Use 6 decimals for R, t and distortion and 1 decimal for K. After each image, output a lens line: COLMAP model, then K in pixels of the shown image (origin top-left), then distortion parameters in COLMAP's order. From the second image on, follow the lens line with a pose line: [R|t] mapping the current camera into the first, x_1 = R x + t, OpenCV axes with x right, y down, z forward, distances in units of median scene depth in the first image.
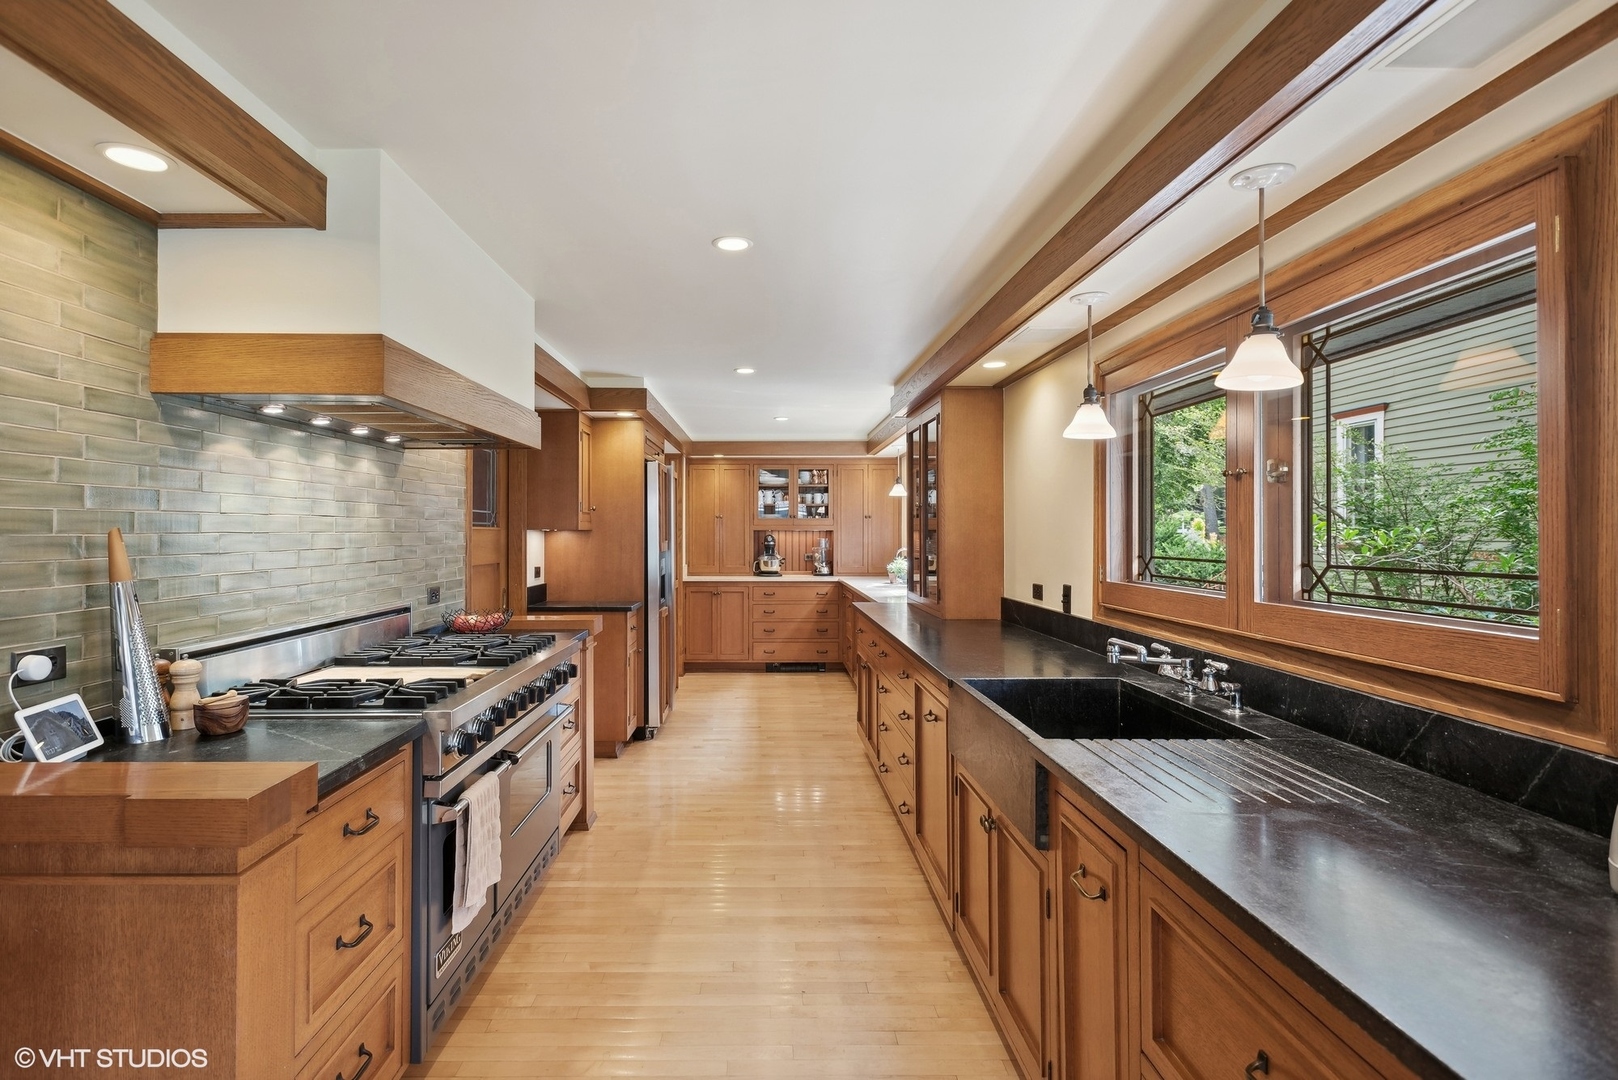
lens RADIAL K [[763.9, 0, 811.4], [0, 763.9, 522.6], [0, 0, 1]] dist [0.000966, -0.000001]
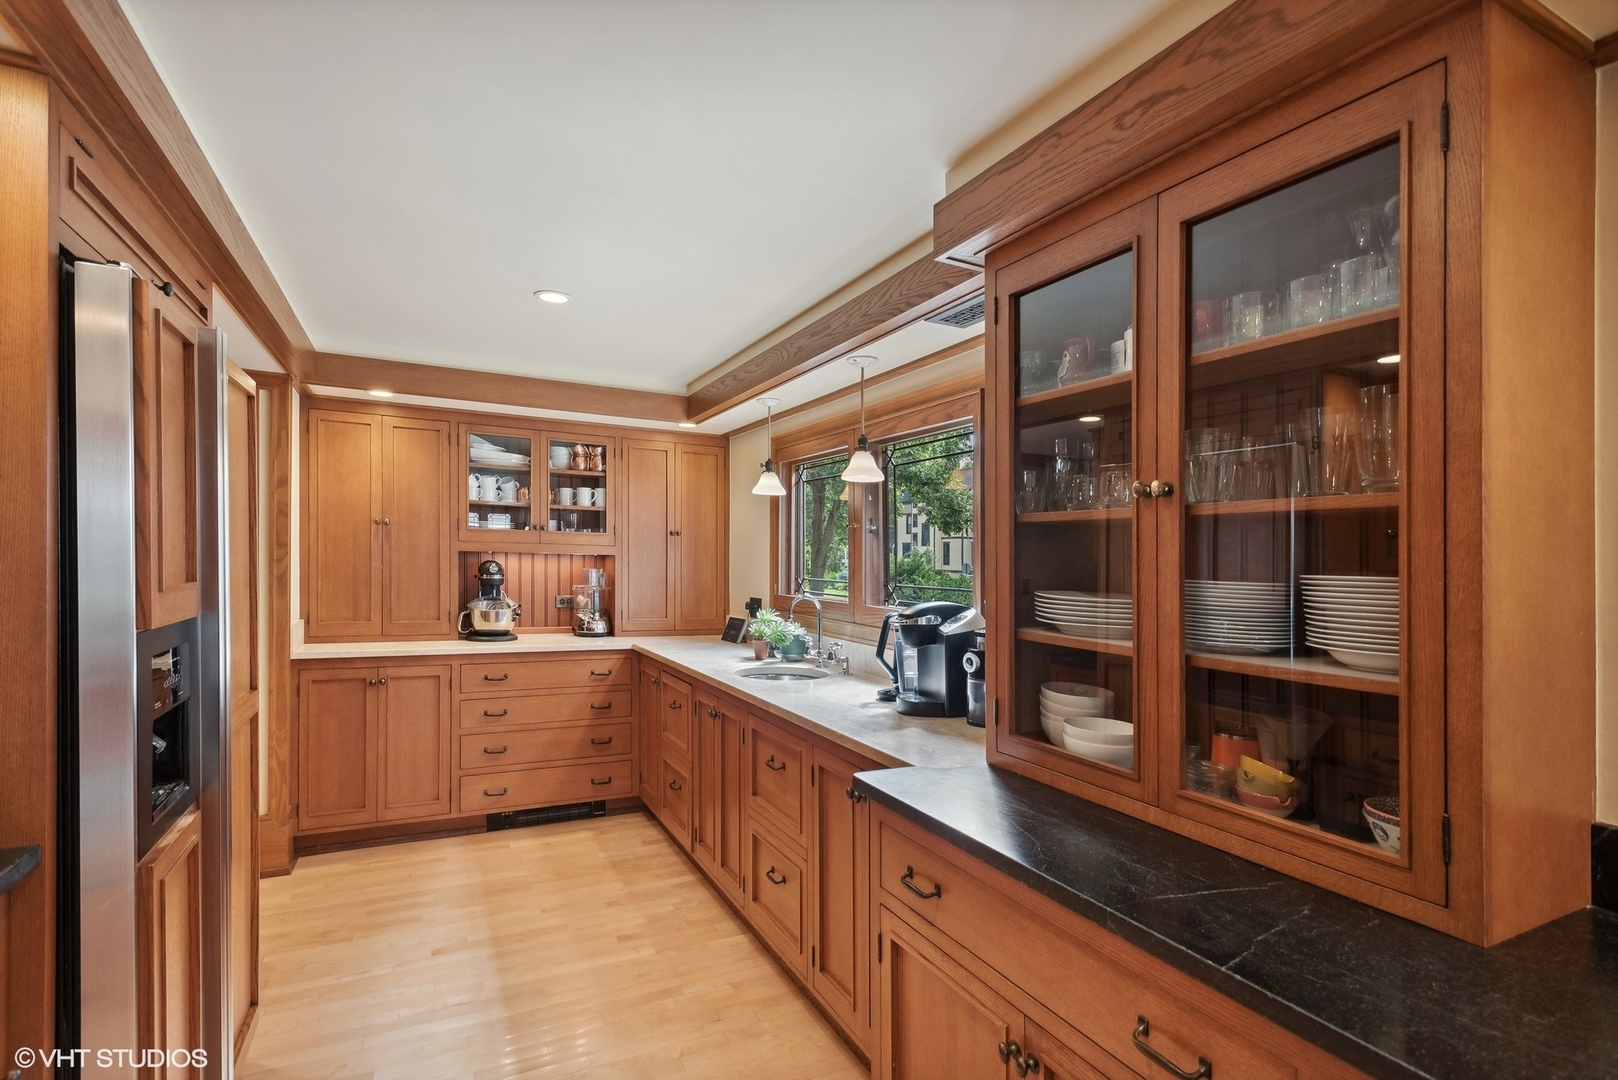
lens RADIAL K [[766.3, 0, 805.6], [0, 766.3, 586.1], [0, 0, 1]] dist [0.022860, 0.000149]
pose [[0.918289, 0.010233, 0.395779, -0.066017], [-0.030786, 0.998485, 0.045614, 0.002783], [-0.394712, -0.054071, 0.917212, 0.433330]]
